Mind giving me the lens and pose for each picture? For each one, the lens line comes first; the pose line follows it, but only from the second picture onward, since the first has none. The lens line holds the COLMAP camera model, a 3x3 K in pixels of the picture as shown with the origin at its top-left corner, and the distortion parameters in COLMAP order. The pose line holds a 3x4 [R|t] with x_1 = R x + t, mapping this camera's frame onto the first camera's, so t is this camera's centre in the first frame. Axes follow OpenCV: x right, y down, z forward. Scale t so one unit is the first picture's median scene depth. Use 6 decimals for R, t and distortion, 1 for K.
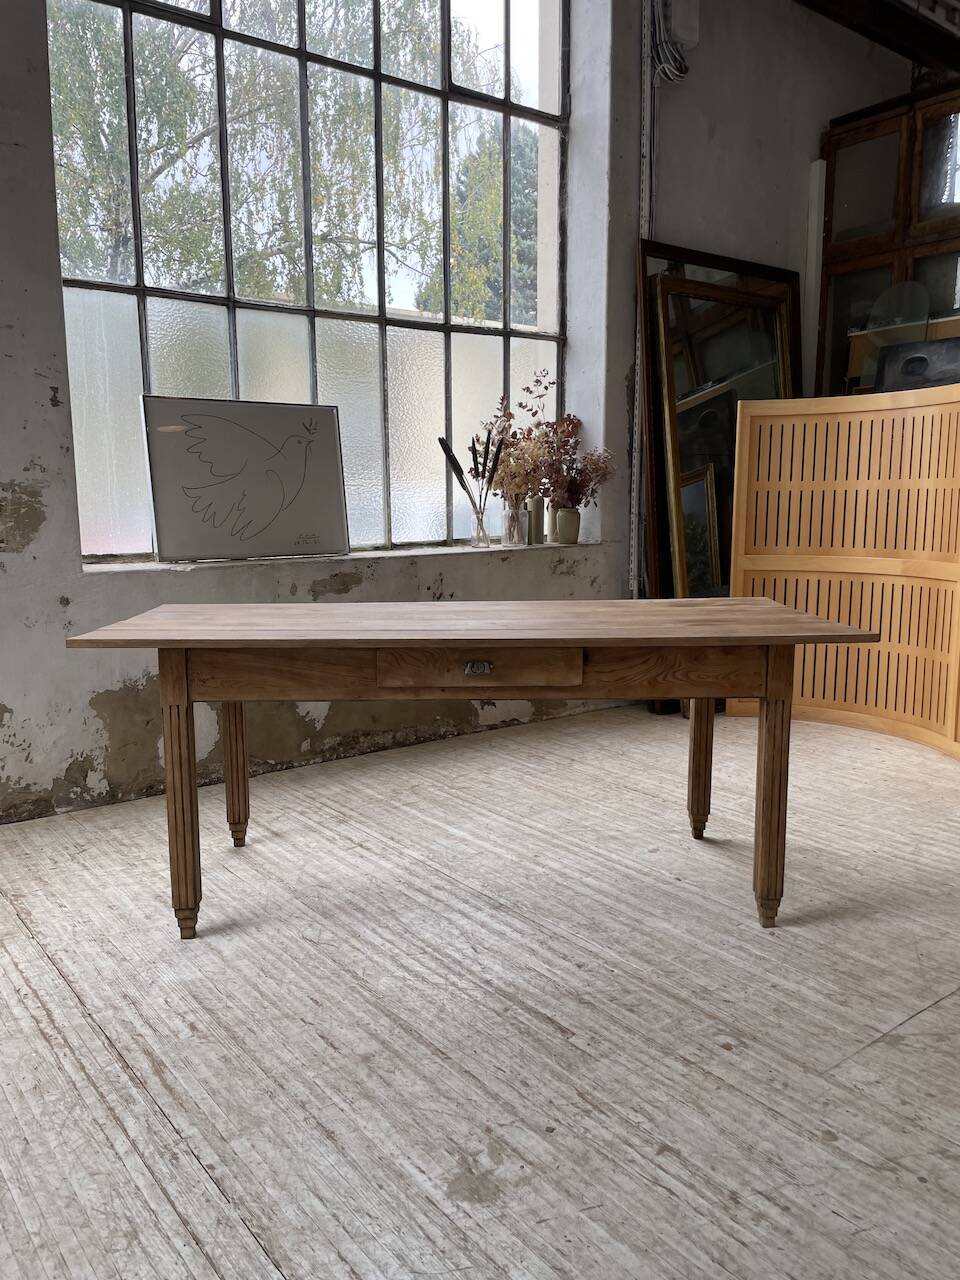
lens RADIAL K [[972.2, 0, 469.2], [0, 972.2, 642.6], [0, 0, 1]] dist [0.089643, -0.123815]
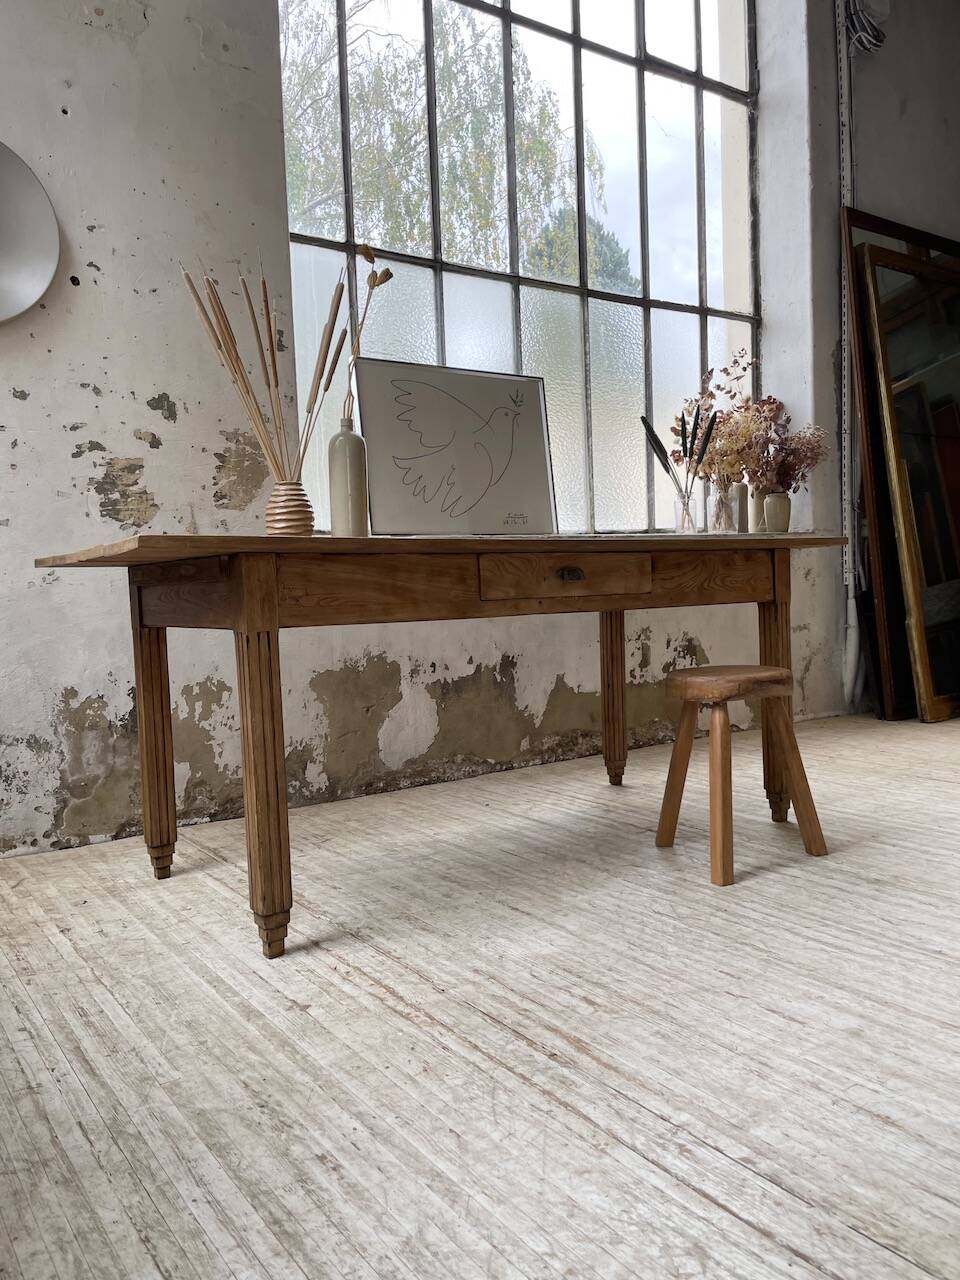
lens RADIAL K [[972.2, 0, 491.8], [0, 972.2, 635.0], [0, 0, 1]] dist [0.089643, -0.123815]
pose [[0.999076, -0.027026, -0.033422, -0.198285], [0.023601, 0.994816, -0.098918, 0.111773], [0.035922, 0.098038, 0.994534, 0.132291]]
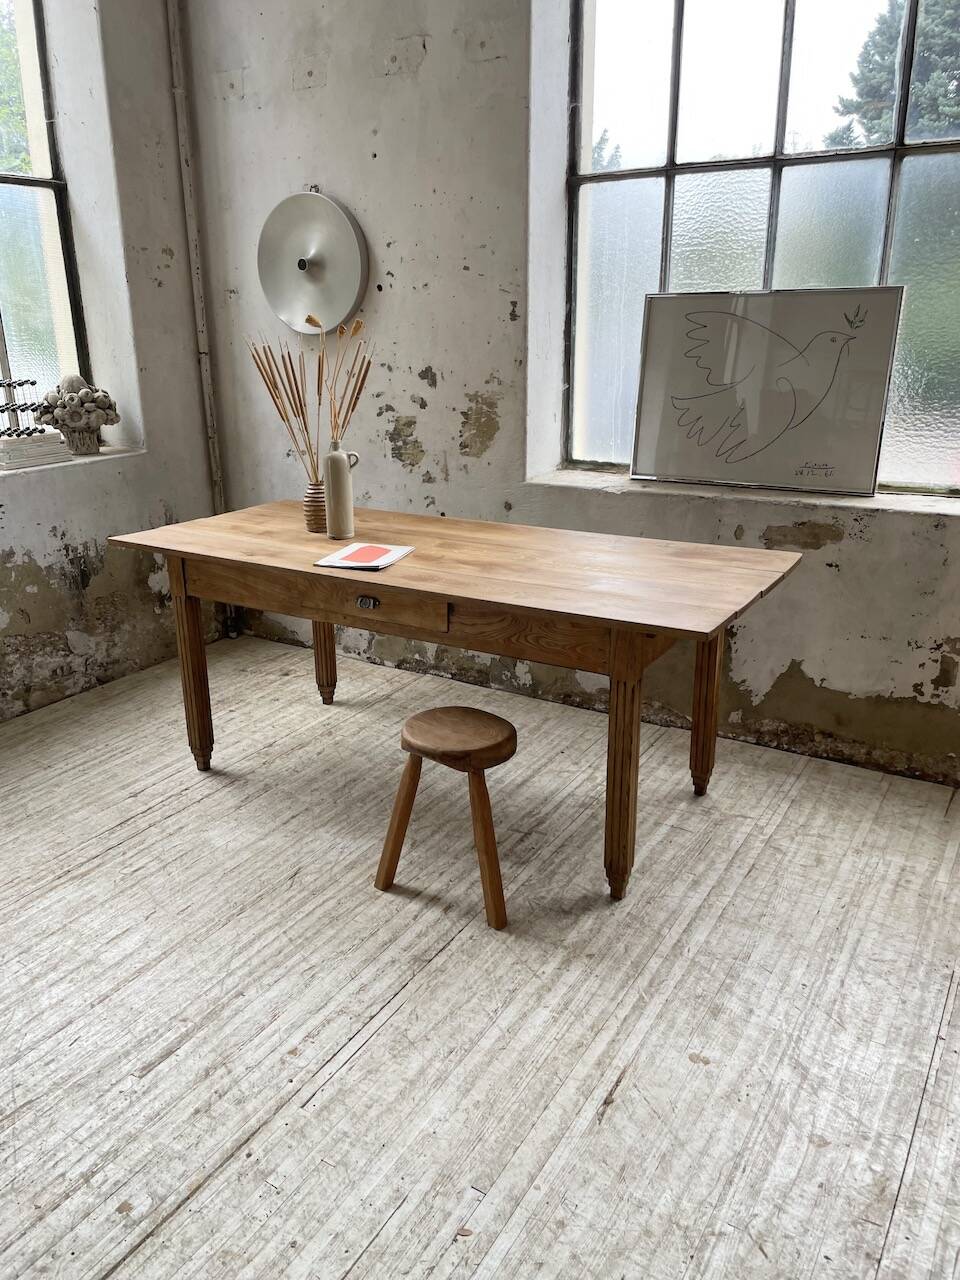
lens RADIAL K [[972.2, 0, 467.2], [0, 972.2, 633.5], [0, 0, 1]] dist [0.089643, -0.123815]
pose [[0.356851, 0.293790, -0.886761, 0.570322], [-0.130240, 0.955635, 0.264197, -0.186621], [0.925038, 0.021213, 0.379282, 0.555581]]
